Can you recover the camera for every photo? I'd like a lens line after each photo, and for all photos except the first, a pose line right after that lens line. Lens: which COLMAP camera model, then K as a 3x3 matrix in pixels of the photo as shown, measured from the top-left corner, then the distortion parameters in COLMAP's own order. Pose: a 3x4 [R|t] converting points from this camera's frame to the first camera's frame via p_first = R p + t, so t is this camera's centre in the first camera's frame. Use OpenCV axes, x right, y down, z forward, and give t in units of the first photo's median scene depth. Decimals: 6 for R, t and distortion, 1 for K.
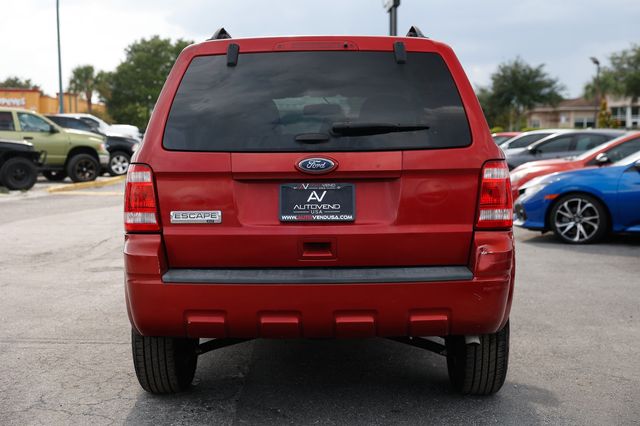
lens RADIAL K [[892.7, 0, 318.7], [0, 892.7, 213.7], [0, 0, 1]] dist [0.129304, 0.000000]
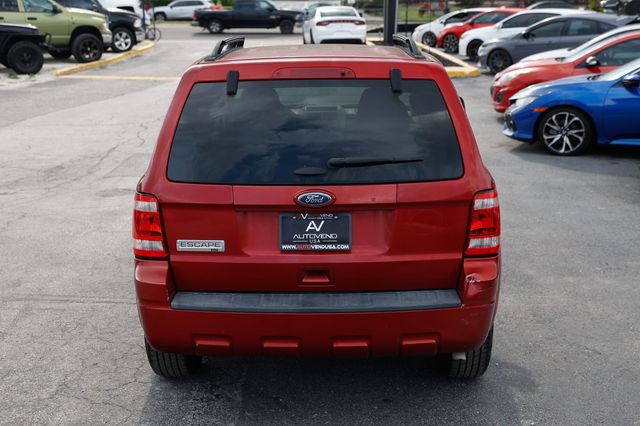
lens RADIAL K [[850.3, 0, 319.4], [0, 850.3, 228.2], [0, 0, 1]] dist [0.068336, 0.000000]
pose [[0.999995, -0.001762, 0.002638, 0.000278], [0.001257, 0.983552, 0.180623, -0.176591], [-0.002913, -0.180619, 0.983549, 0.013554]]
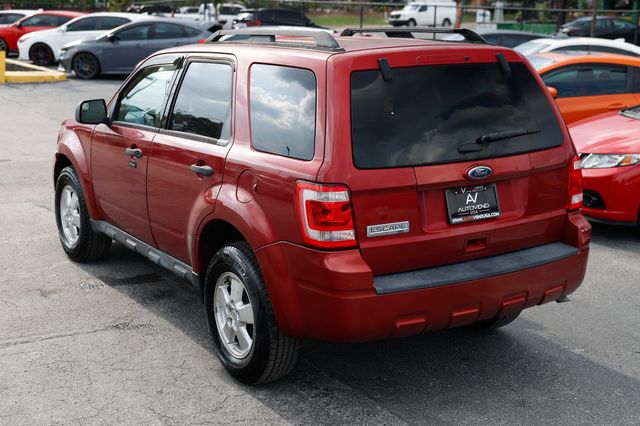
lens RADIAL K [[873.6, 0, 314.0], [0, 873.6, 199.3], [0, 0, 1]] dist [0.104968, 0.000000]
pose [[0.841588, -0.104157, 0.529983, -0.682822], [0.030352, 0.988799, 0.146131, -0.167718], [-0.539267, -0.106896, 0.835323, 0.155606]]
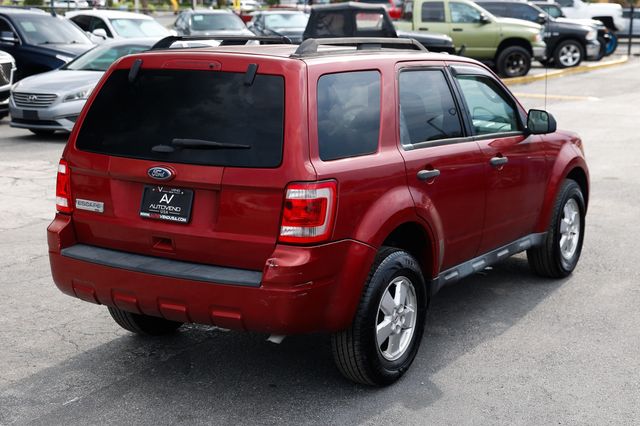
lens RADIAL K [[1008.4, 0, 321.1], [0, 1008.4, 215.6], [0, 0, 1]] dist [0.111697, 0.000000]
pose [[0.859954, 0.106671, -0.499100, 0.753652], [-0.046149, 0.990160, 0.132108, -0.164001], [0.508281, -0.090574, 0.856415, -0.039590]]
